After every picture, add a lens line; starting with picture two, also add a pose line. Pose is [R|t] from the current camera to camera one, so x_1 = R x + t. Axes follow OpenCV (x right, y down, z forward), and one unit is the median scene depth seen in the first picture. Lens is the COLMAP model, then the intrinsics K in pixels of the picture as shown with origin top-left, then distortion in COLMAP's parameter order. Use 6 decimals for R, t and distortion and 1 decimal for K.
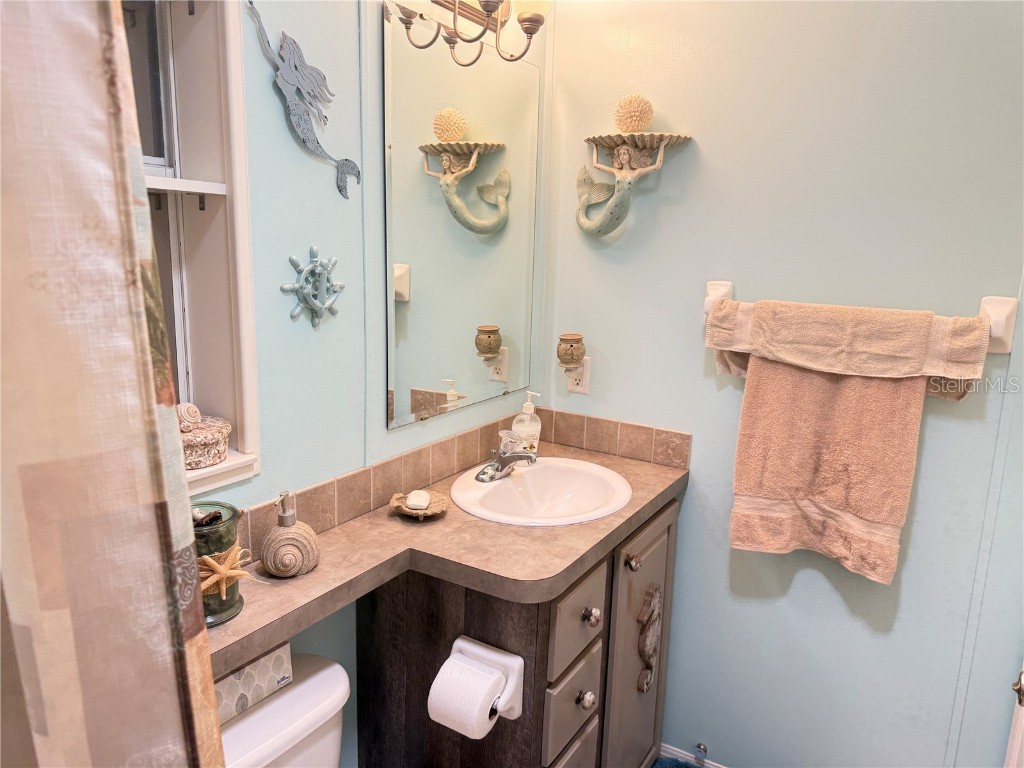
lens RADIAL K [[719.4, 0, 511.5], [0, 719.4, 388.2], [0, 0, 1]] dist [-0.001546, -0.001543]
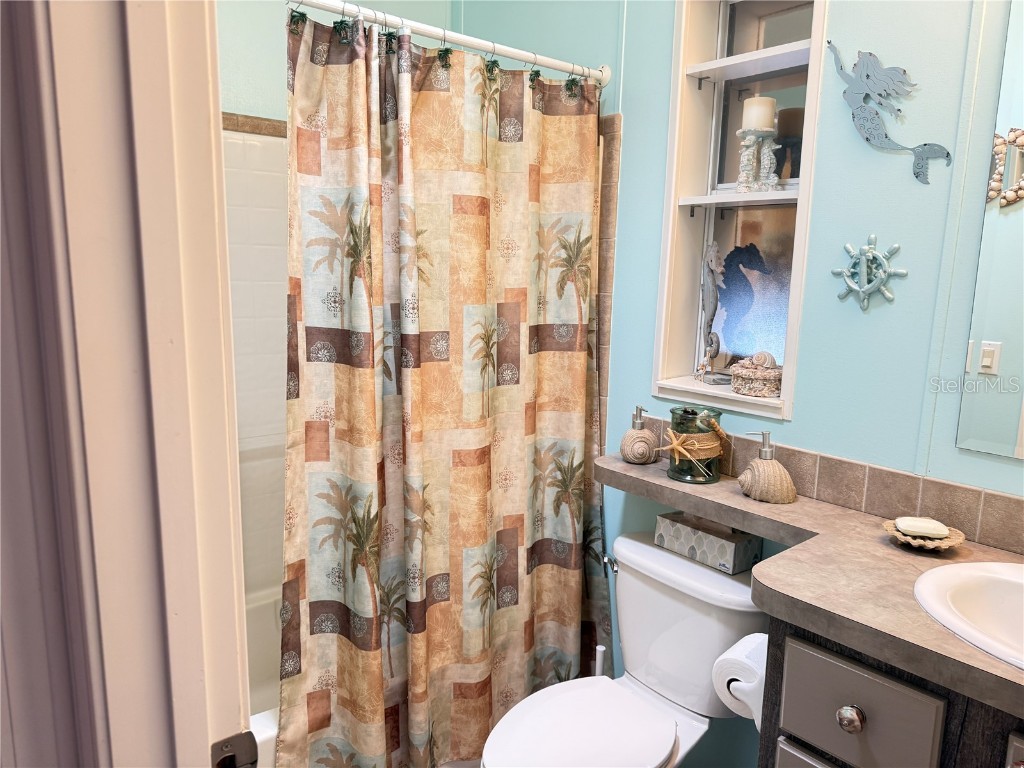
lens RADIAL K [[719.4, 0, 511.3], [0, 719.4, 383.5], [0, 0, 1]] dist [-0.001546, -0.001543]
pose [[-0.324400, 0.121155, -0.938129, 0.903424], [-0.216470, 0.955936, 0.198309, -0.079499], [0.920818, 0.267408, -0.283879, 0.843405]]
